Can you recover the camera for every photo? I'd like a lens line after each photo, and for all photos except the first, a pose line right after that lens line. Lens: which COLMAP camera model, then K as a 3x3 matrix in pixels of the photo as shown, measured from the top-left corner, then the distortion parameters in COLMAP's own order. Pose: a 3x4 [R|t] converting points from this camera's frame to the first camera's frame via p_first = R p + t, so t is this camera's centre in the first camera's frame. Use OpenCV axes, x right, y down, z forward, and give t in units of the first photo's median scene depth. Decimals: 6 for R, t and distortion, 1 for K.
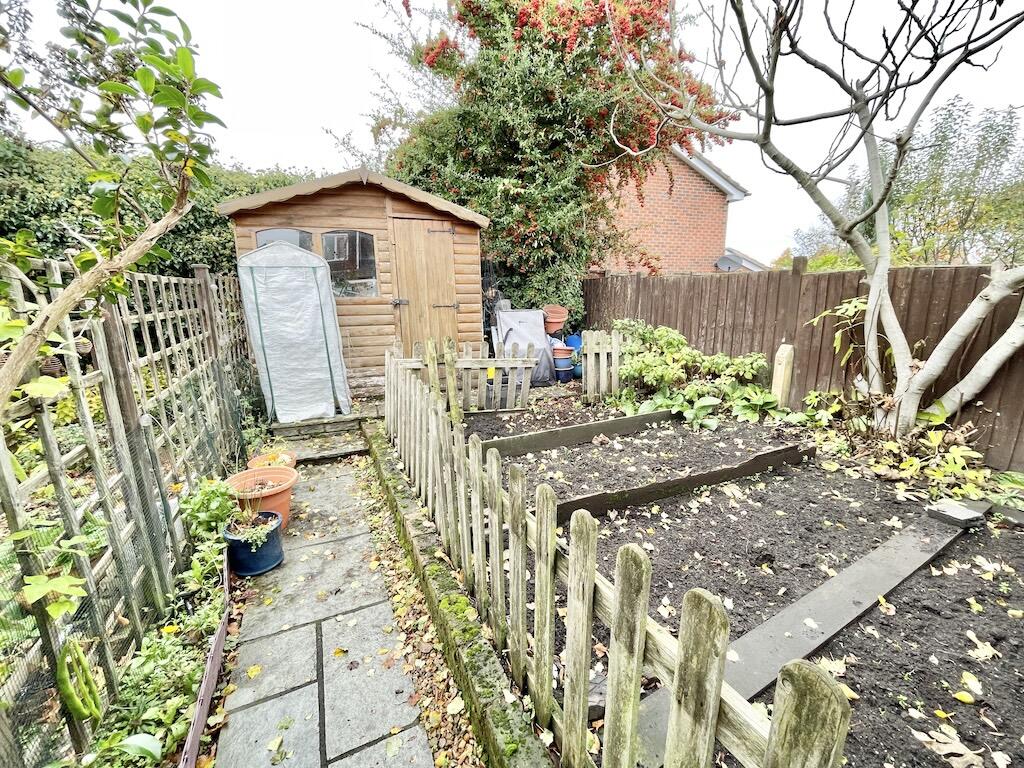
lens RADIAL K [[413.4, 0, 513.0], [0, 413.4, 378.7], [0, 0, 1]] dist [0.000367, -0.000316]
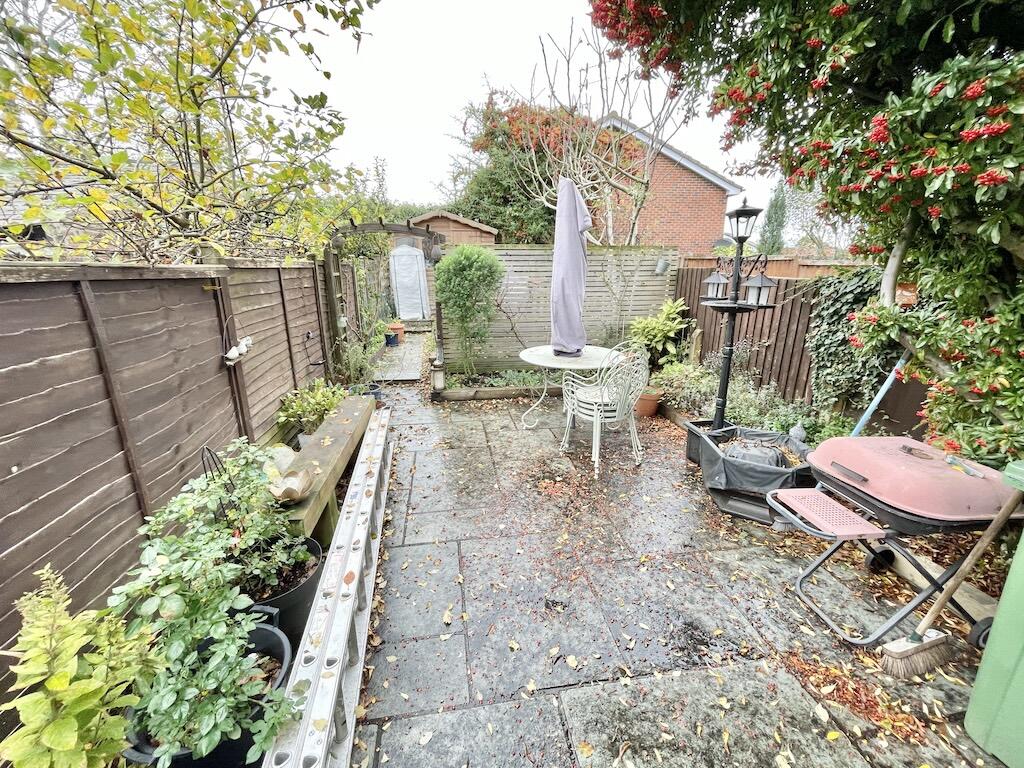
lens RADIAL K [[413.4, 0, 516.0], [0, 413.4, 381.9], [0, 0, 1]] dist [0.000367, -0.000316]
pose [[0.963577, 0.079183, -0.255441, 0.632544], [-0.062545, 0.995396, 0.072623, 0.214591], [0.260016, -0.054001, 0.964093, -1.020489]]
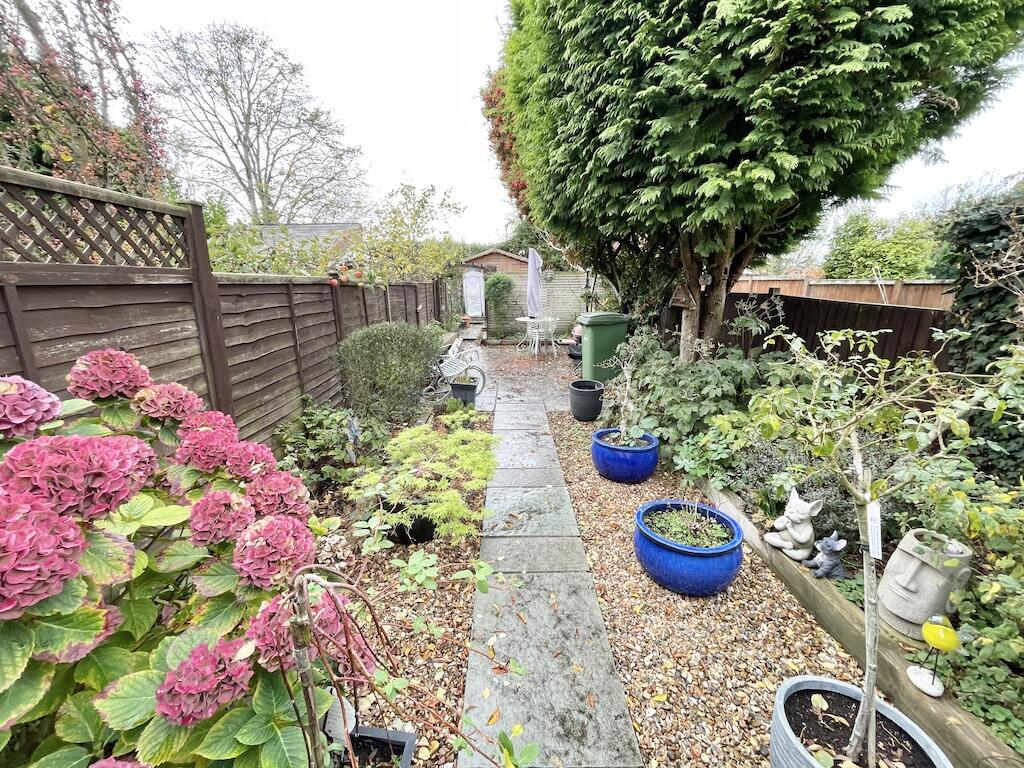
lens RADIAL K [[413.4, 0, 511.1], [0, 413.4, 385.1], [0, 0, 1]] dist [0.000367, -0.000316]
pose [[0.905518, 0.094448, -0.413663, 1.259617], [-0.080730, 0.995453, 0.050562, 0.442363], [0.416558, -0.012390, 0.909025, -2.043032]]
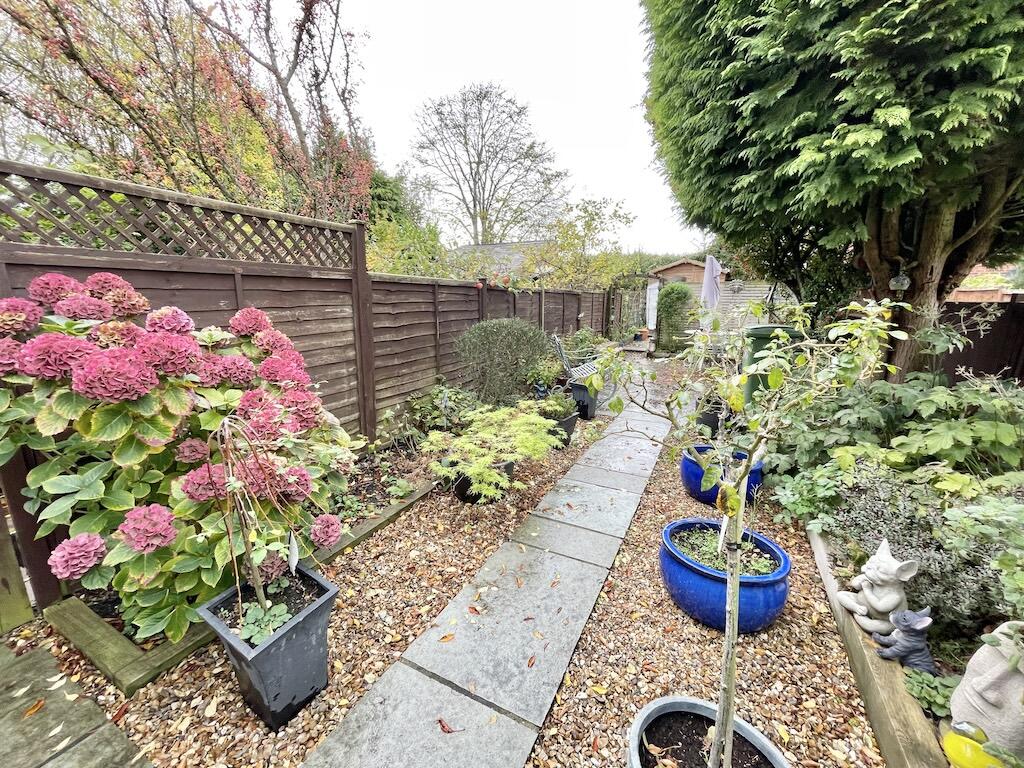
lens RADIAL K [[413.4, 0, 508.0], [0, 413.4, 384.9], [0, 0, 1]] dist [0.000367, -0.000316]
pose [[0.608007, 0.165938, -0.776397, 1.423183], [-0.171247, 0.982305, 0.075840, 0.453788], [0.775243, 0.086844, 0.625665, -1.971469]]
